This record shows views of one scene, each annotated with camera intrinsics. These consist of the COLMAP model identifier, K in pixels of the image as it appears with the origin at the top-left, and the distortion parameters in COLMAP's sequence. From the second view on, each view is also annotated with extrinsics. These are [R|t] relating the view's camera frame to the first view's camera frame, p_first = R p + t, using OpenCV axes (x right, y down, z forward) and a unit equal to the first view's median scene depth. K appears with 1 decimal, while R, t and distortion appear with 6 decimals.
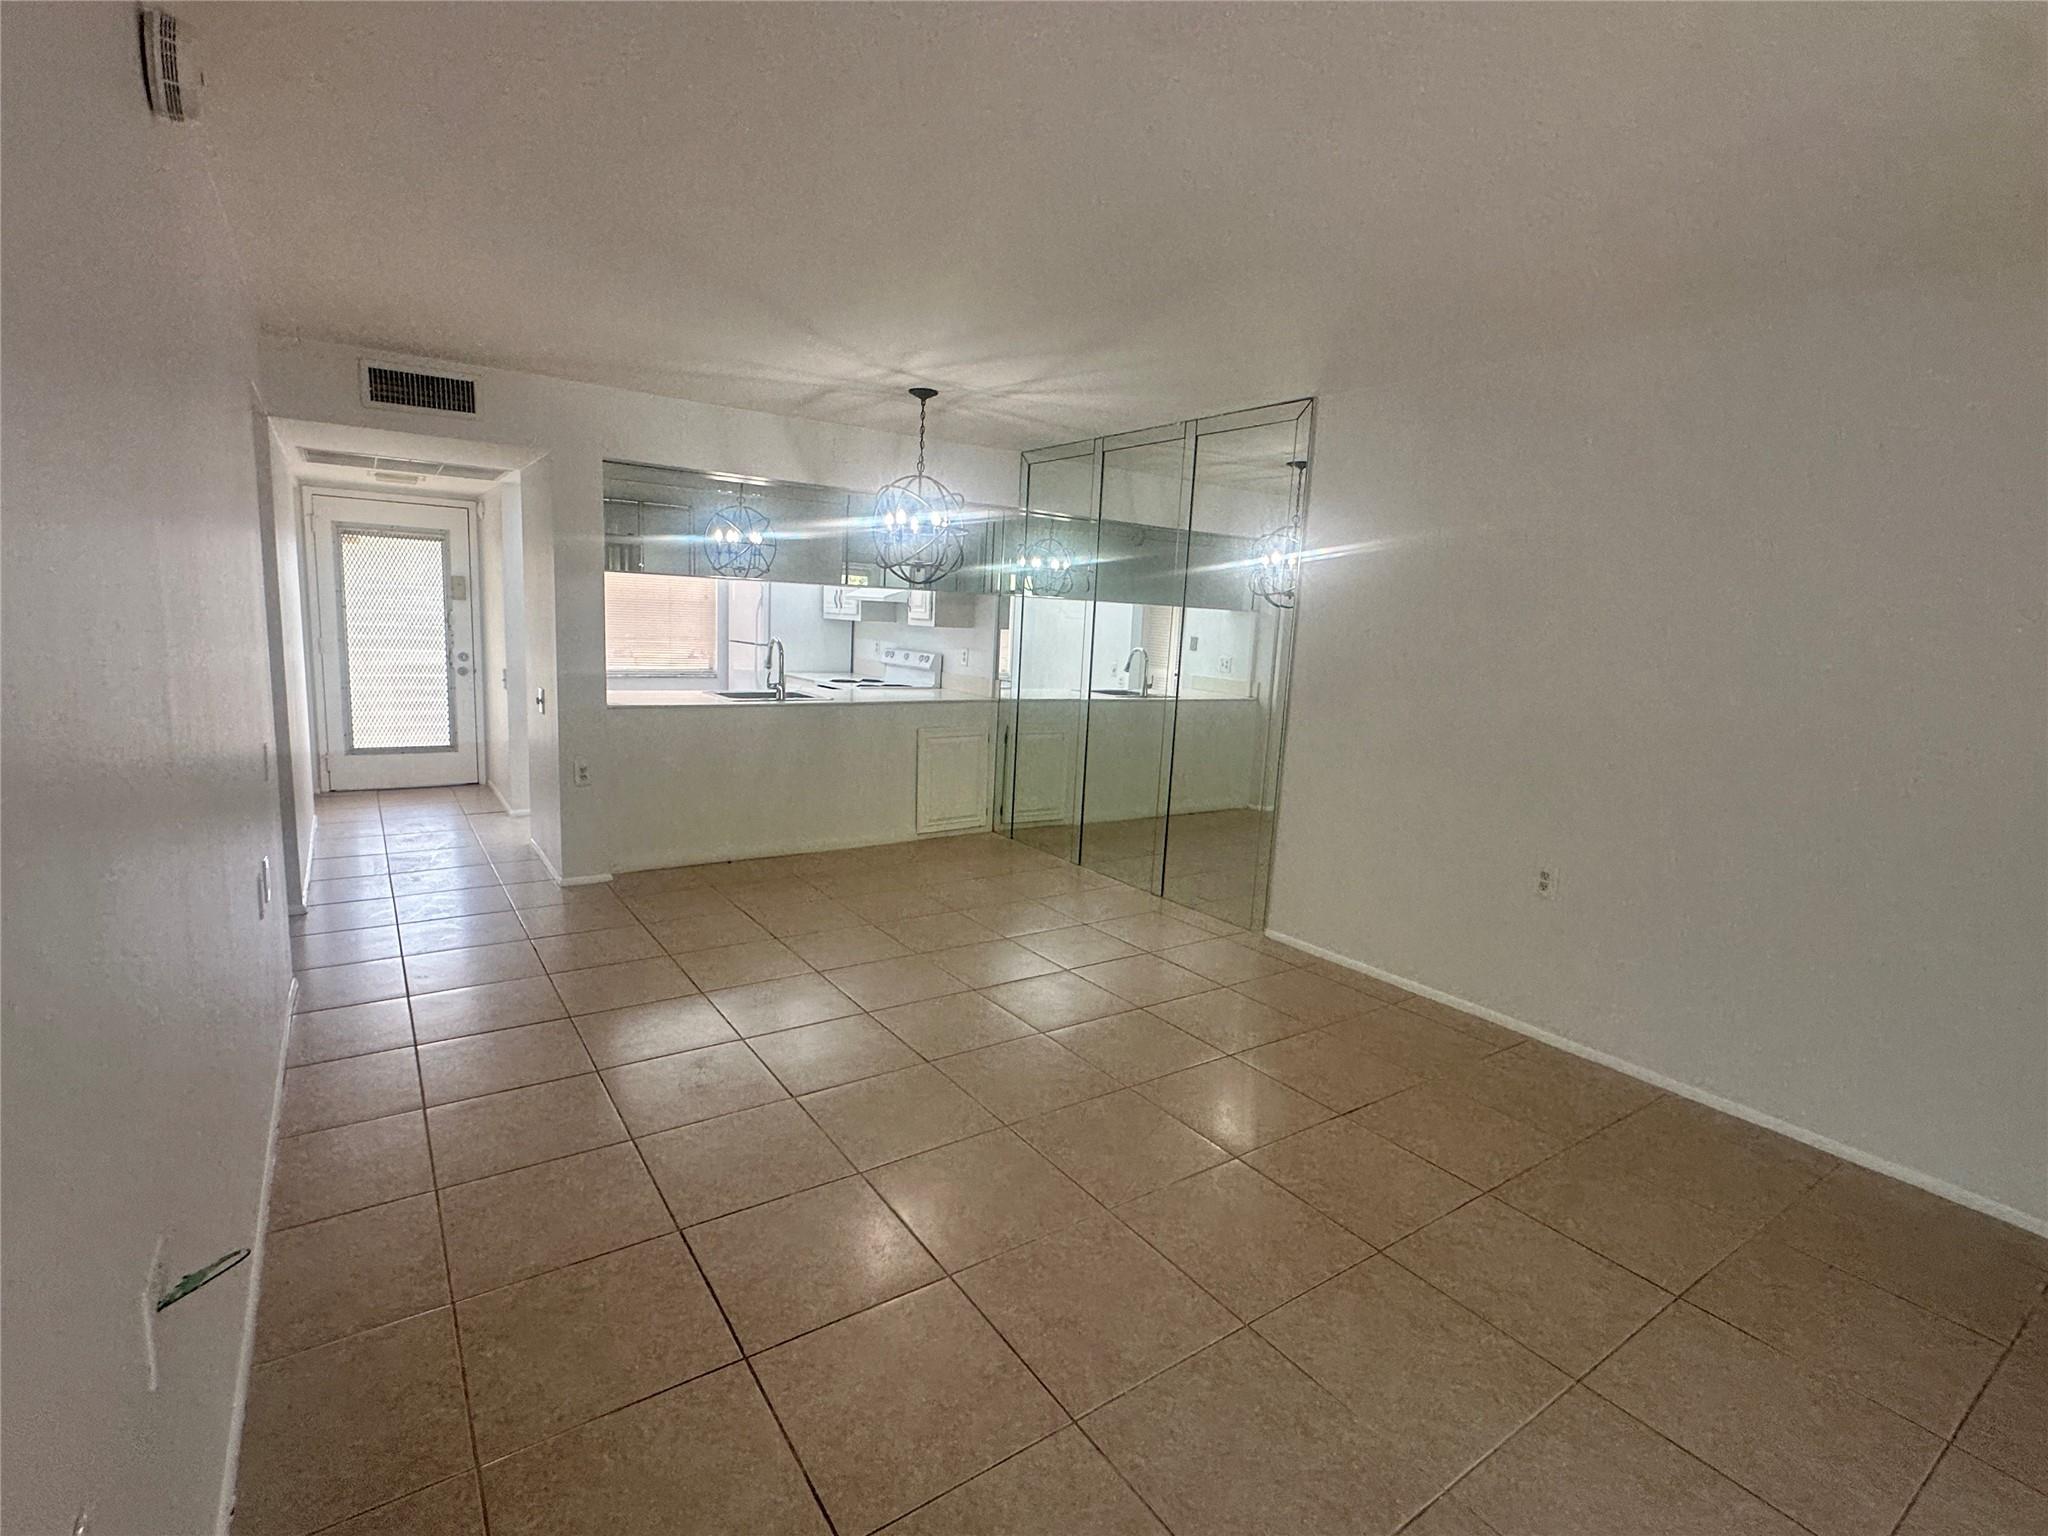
lens RADIAL K [[965.4, 0, 1020.8], [0, 965.4, 761.1], [0, 0, 1]] dist [-0.004129, -0.000656]
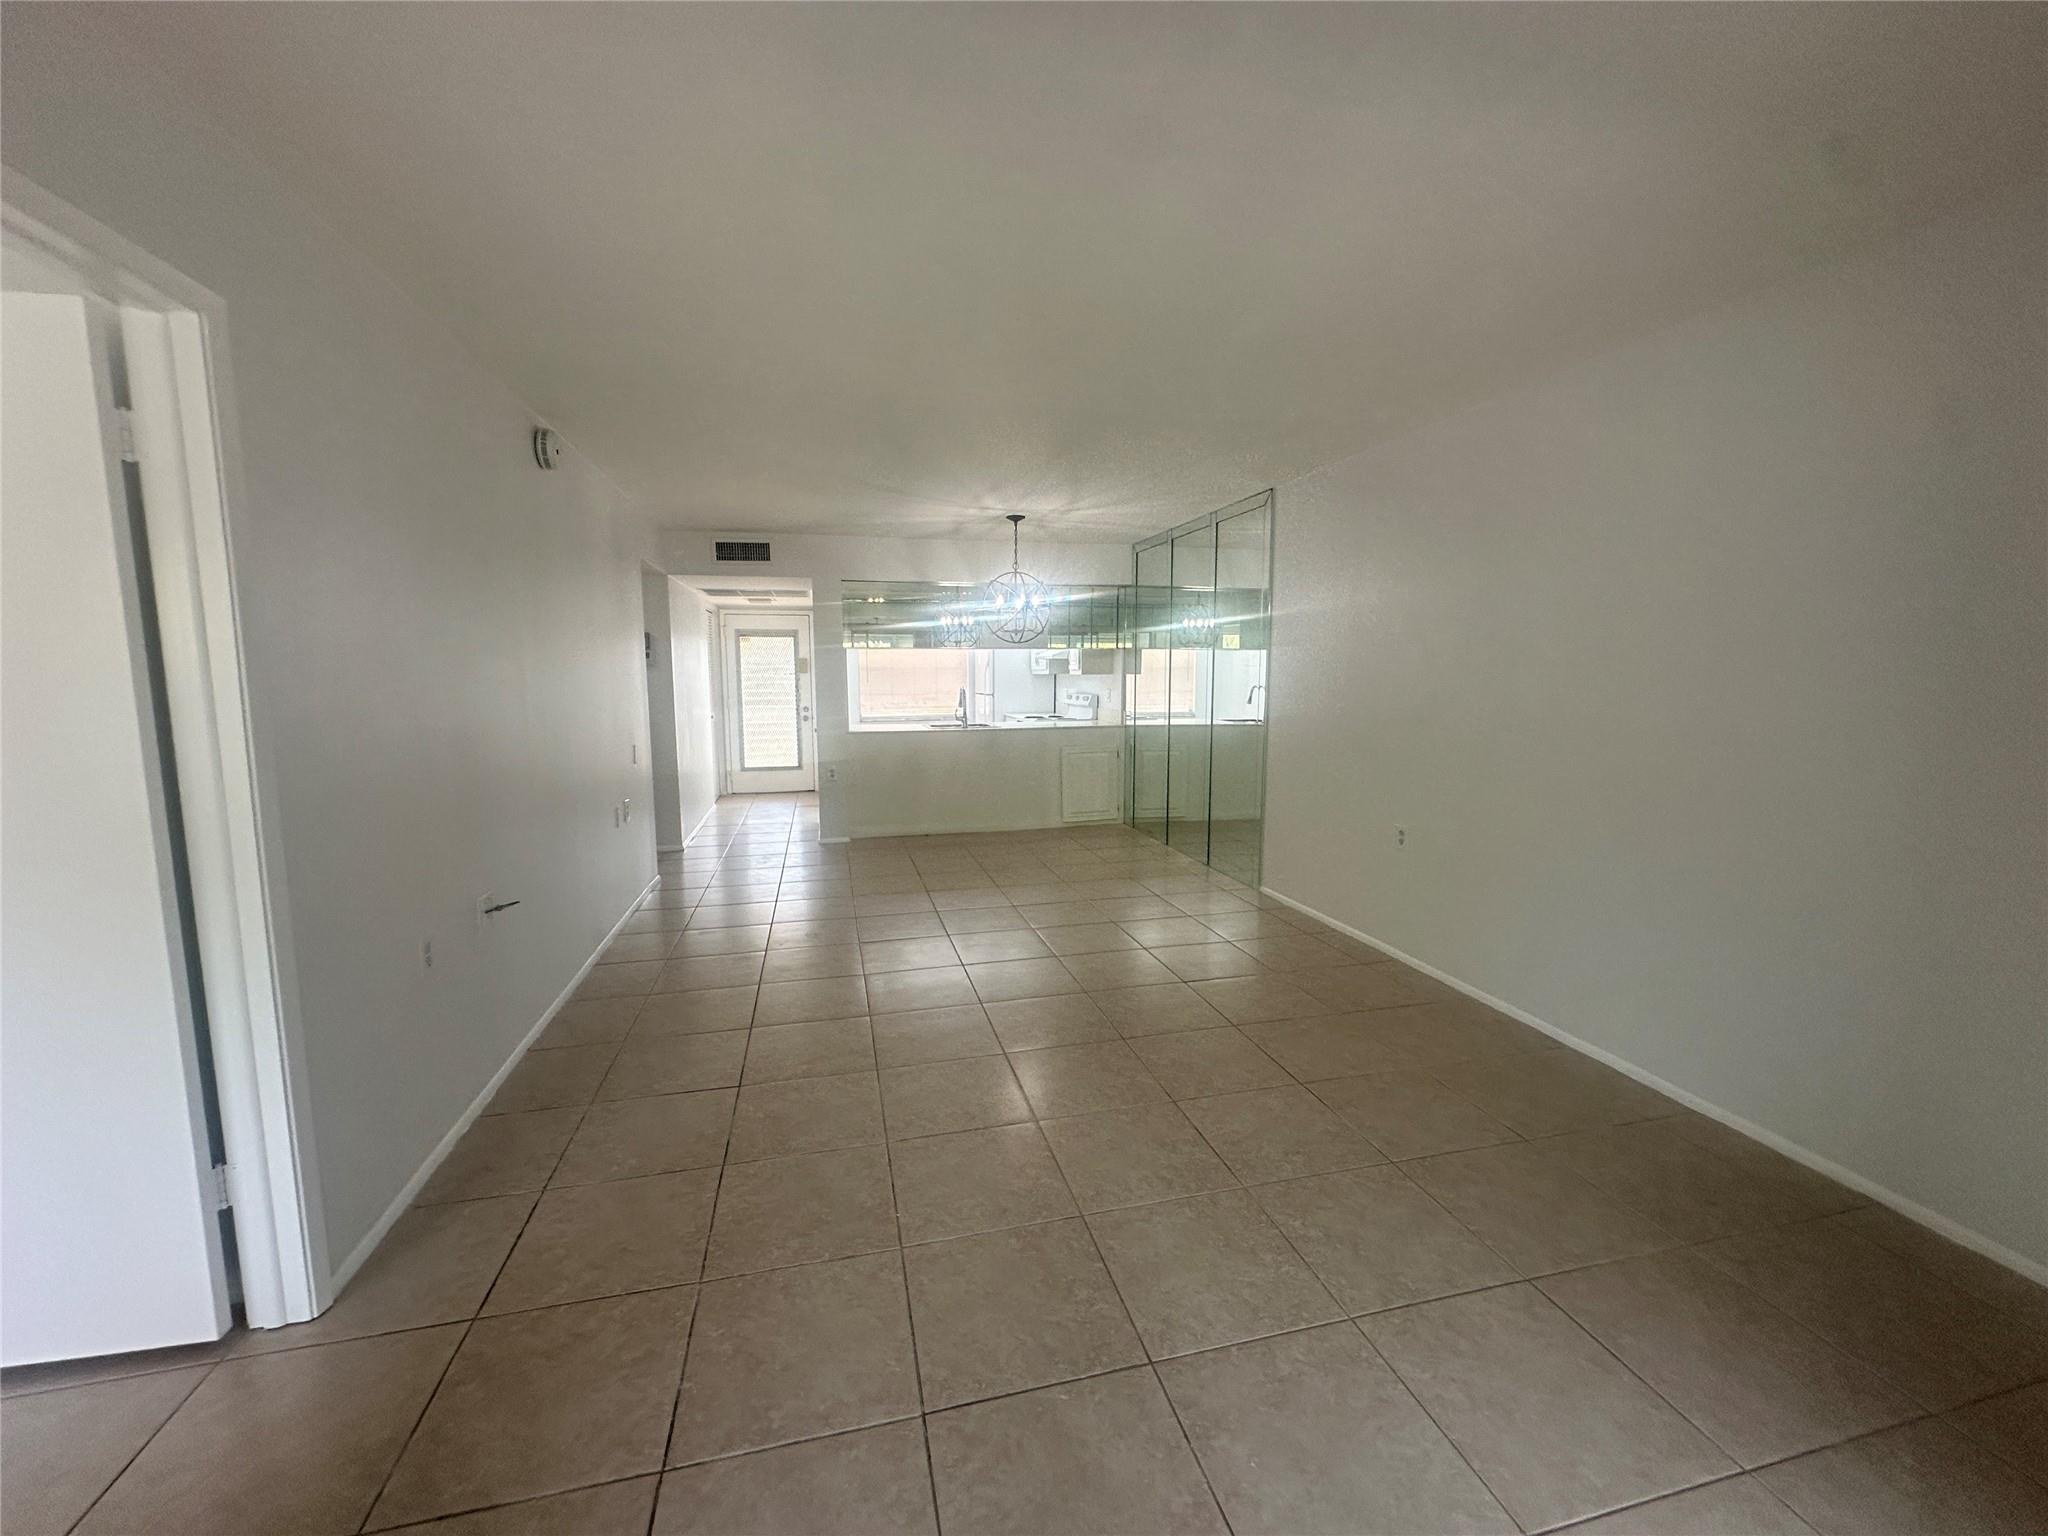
lens RADIAL K [[817.3, 0, 1022.7], [0, 817.3, 763.8], [0, 0, 1]] dist [-0.004167, -0.000184]
pose [[0.932937, -0.010920, -0.359873, 0.264027], [-0.005421, 0.999001, -0.044367, 0.043606], [0.359998, 0.043343, 0.931946, -0.125000]]
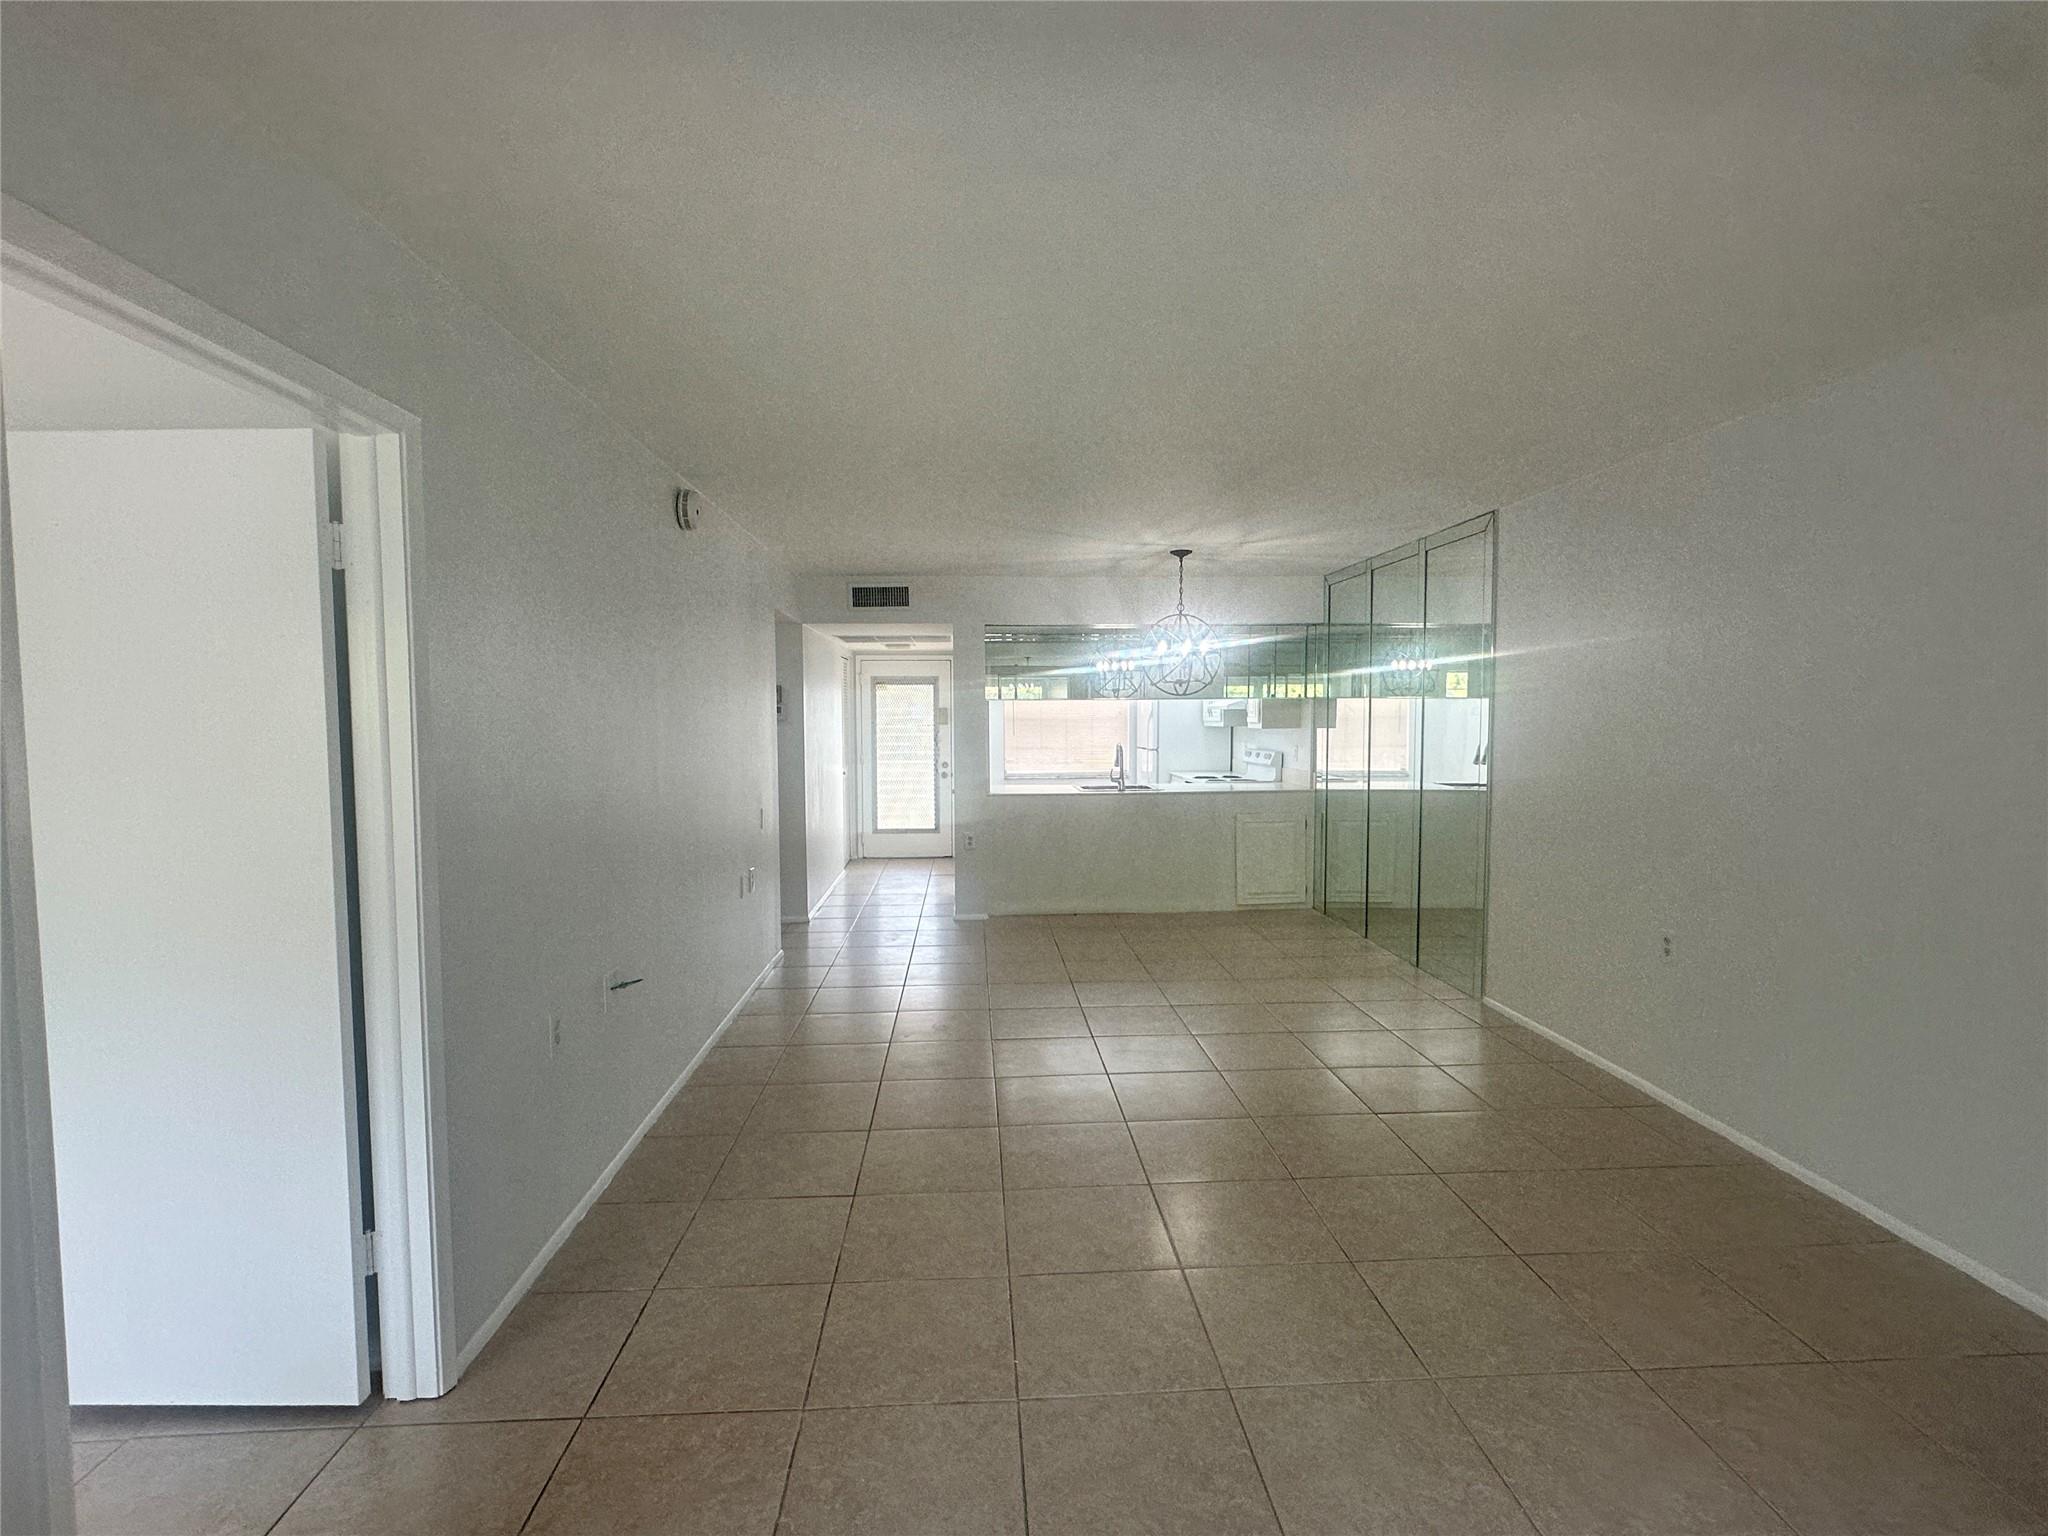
lens RADIAL K [[965.4, 0, 1018.0], [0, 965.4, 763.9], [0, 0, 1]] dist [-0.004129, -0.000656]
pose [[0.849906, -0.025564, -0.526313, 0.285219], [-0.032647, 0.994349, -0.101017, 0.032387], [0.525921, 0.103038, 0.844269, -0.142683]]
